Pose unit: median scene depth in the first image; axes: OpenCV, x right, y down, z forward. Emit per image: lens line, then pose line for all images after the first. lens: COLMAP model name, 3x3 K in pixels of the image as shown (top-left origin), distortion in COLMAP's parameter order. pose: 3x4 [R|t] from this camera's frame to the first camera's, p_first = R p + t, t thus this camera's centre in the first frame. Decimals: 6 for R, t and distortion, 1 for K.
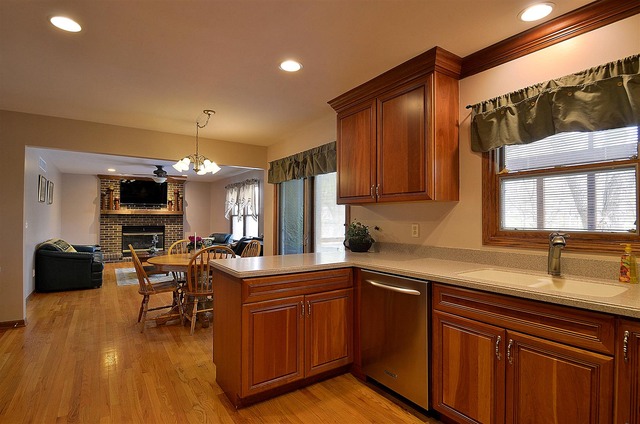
lens RADIAL K [[326.2, 0, 320.0], [0, 326.2, 212.0], [0, 0, 1]] dist [-0.002665, -0.000328]
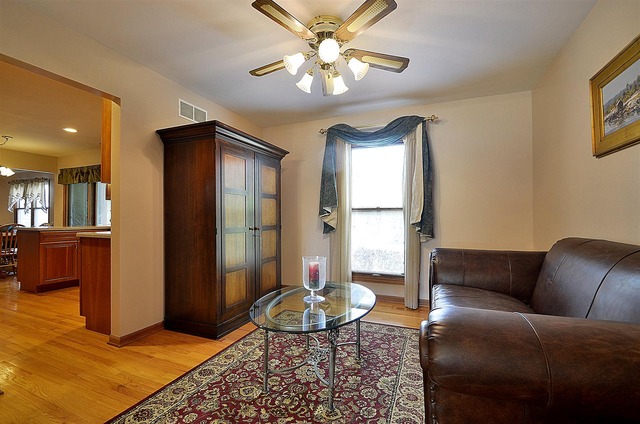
lens RADIAL K [[282.0, 0, 324.1], [0, 282.0, 214.7], [0, 0, 1]] dist [0.002657, -0.010131]
pose [[0.829948, 0.003716, 0.557829, 0.069622], [-0.009839, 0.999920, 0.007978, 0.013861], [-0.557754, -0.012110, 0.829918, -0.375014]]
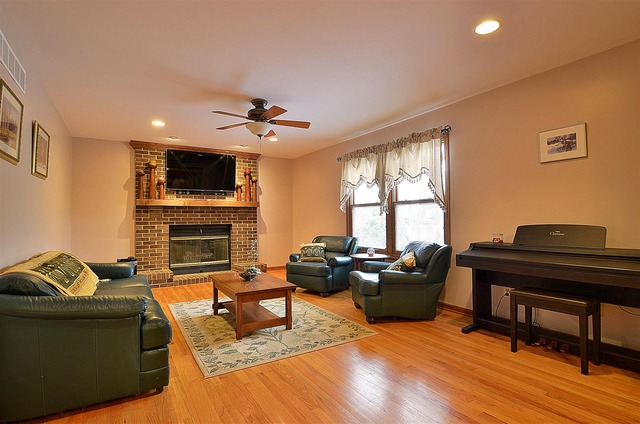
lens RADIAL K [[326.2, 0, 320.0], [0, 326.2, 212.0], [0, 0, 1]] dist [-0.002665, -0.000328]
pose [[0.999034, -0.011815, -0.042327, -0.304069], [0.011717, 0.999928, -0.002551, 0.023202], [0.042354, 0.002052, 0.999101, 0.406070]]
